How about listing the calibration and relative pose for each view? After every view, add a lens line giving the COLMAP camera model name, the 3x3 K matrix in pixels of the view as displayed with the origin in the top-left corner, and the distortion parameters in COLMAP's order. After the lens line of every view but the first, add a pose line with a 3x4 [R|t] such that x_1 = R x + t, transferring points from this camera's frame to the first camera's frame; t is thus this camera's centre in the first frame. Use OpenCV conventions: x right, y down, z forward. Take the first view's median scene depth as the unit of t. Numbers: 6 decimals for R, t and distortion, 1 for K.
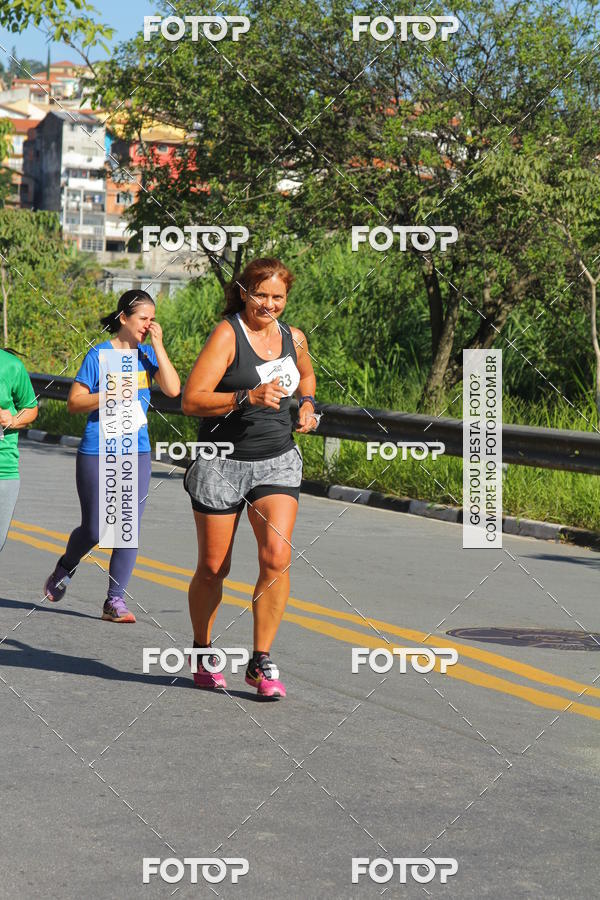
lens RADIAL K [[3845.3, 0, 347.4], [0, 3845.3, 447.5], [0, 0, 1]] dist [0.751050, -0.859034]
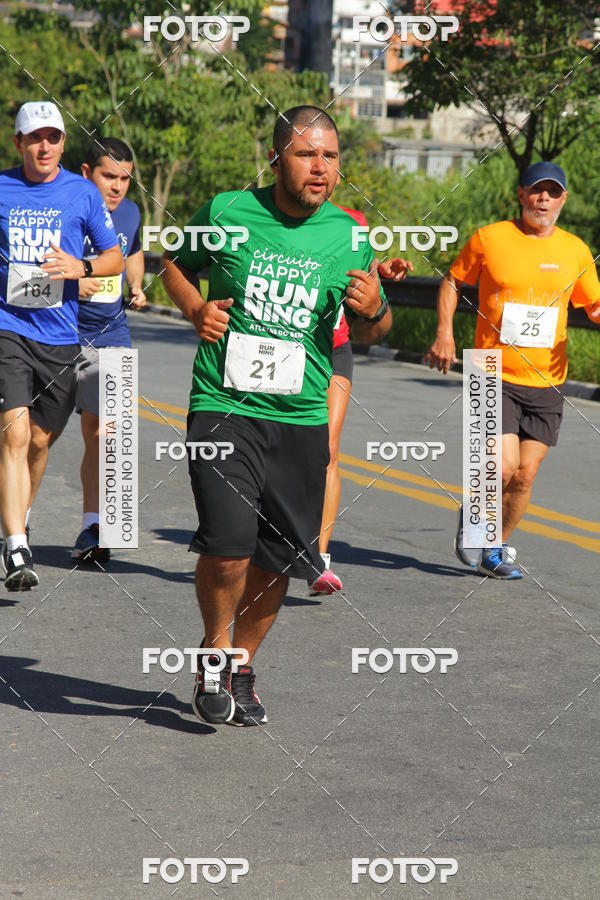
lens RADIAL K [[4011.0, 0, 280.6], [0, 4011.0, 452.0], [0, 0, 1]] dist [0.728624, -0.684170]
pose [[0.997338, -0.001582, -0.072903, -0.020013], [0.003773, 0.999545, 0.029931, -0.004725], [0.072823, -0.030126, 0.996890, 0.121925]]
